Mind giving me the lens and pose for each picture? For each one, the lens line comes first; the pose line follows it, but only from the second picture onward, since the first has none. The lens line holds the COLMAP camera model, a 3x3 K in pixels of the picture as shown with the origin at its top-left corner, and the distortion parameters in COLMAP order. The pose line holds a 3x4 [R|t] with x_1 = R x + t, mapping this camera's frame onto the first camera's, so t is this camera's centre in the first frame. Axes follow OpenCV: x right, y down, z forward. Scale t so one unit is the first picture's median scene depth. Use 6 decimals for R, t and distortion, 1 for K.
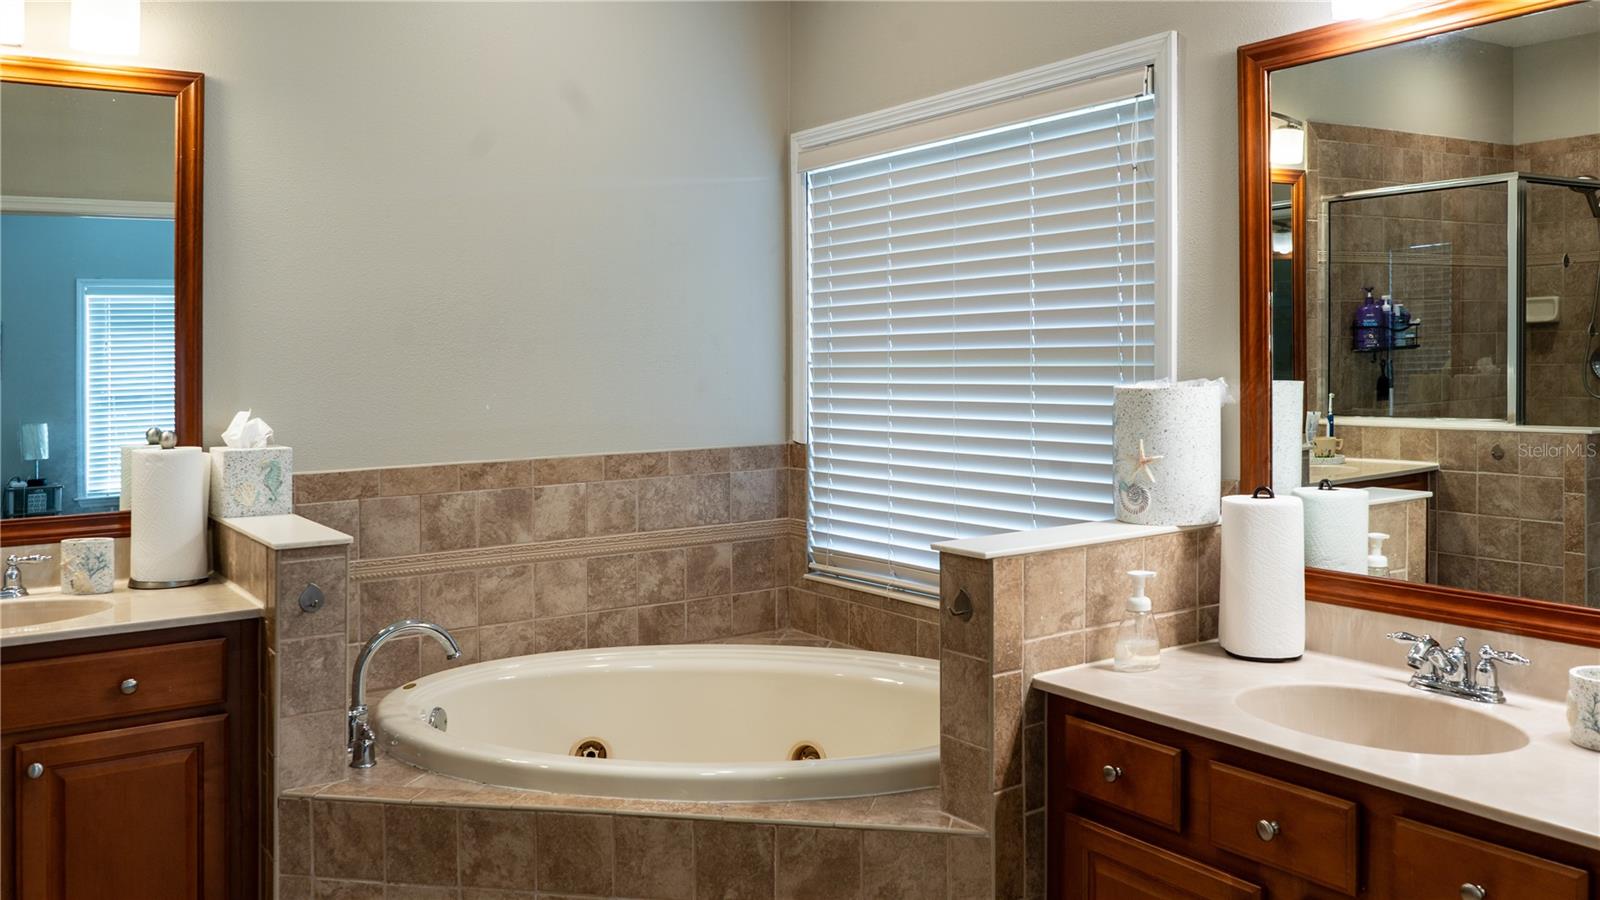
lens RADIAL K [[1316.3, 0, 803.2], [0, 1316.3, 315.8], [0, 0, 1]] dist [-0.008938, 0.001419]
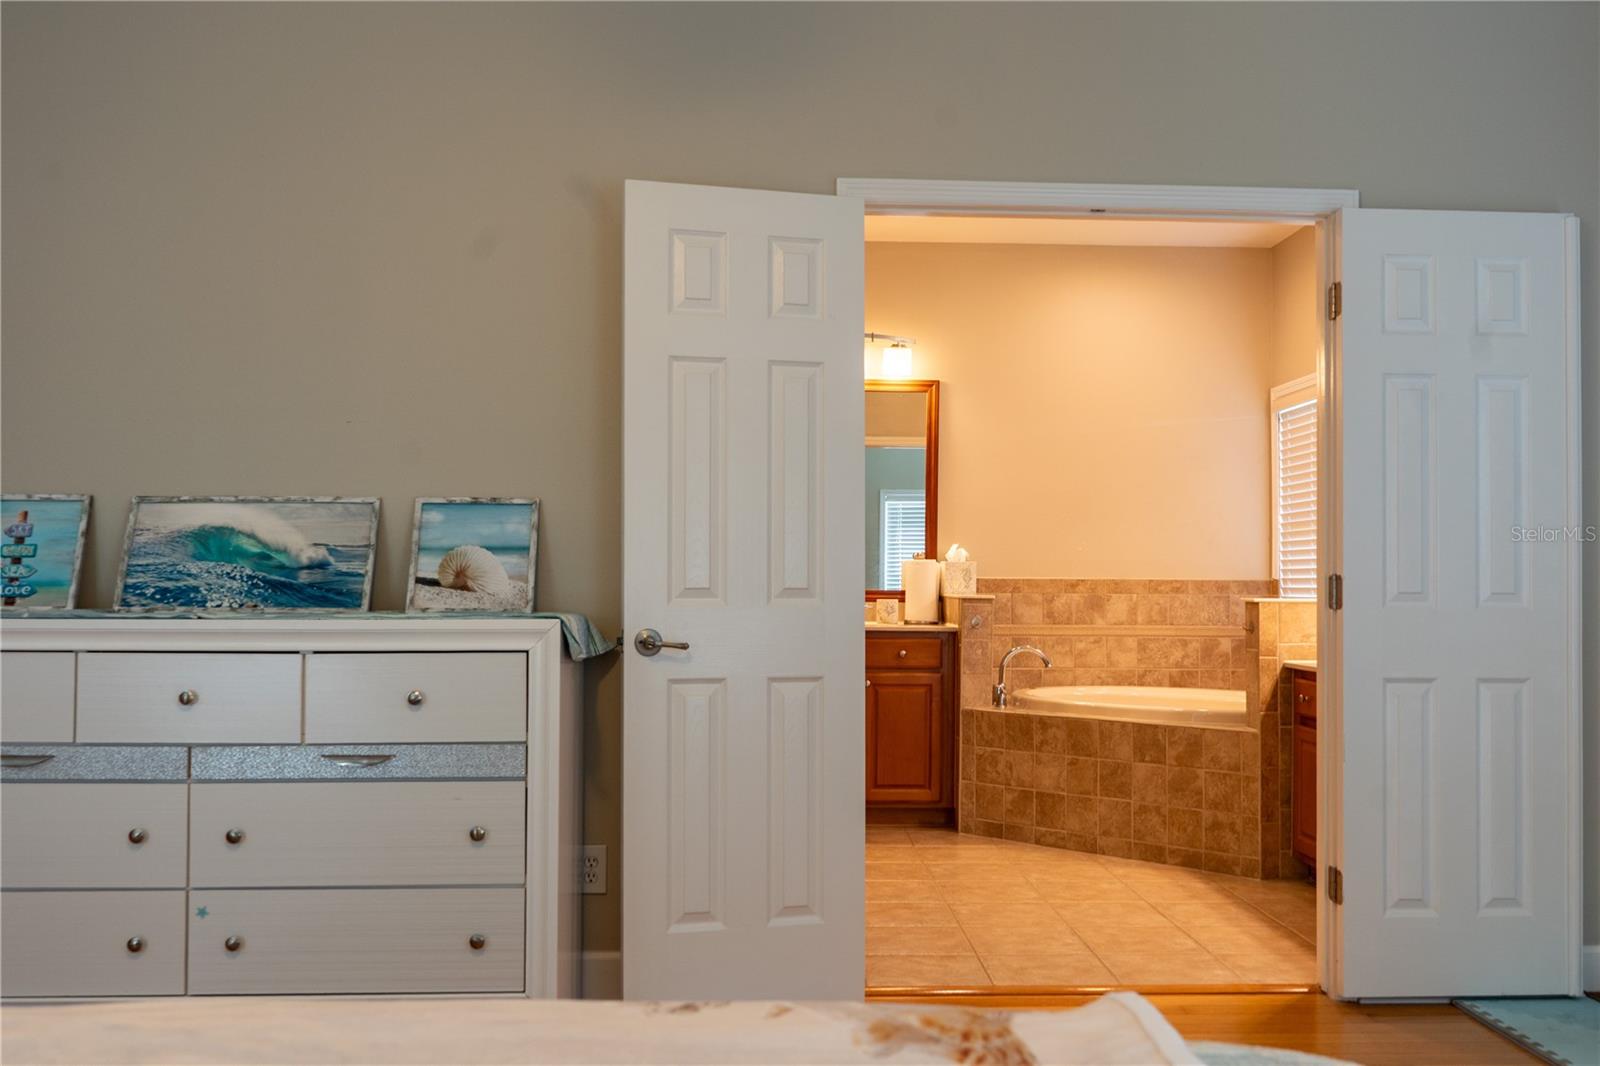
lens RADIAL K [[1308.0, 0, 800.0], [0, 1308.0, 533.0], [0, 0, 1]] dist [-0.006827, 0.003553]
pose [[0.844875, 0.010196, -0.534866, 0.461453], [-0.009561, 0.999946, 0.003960, 0.049723], [0.534878, 0.001768, 0.844927, -0.854747]]
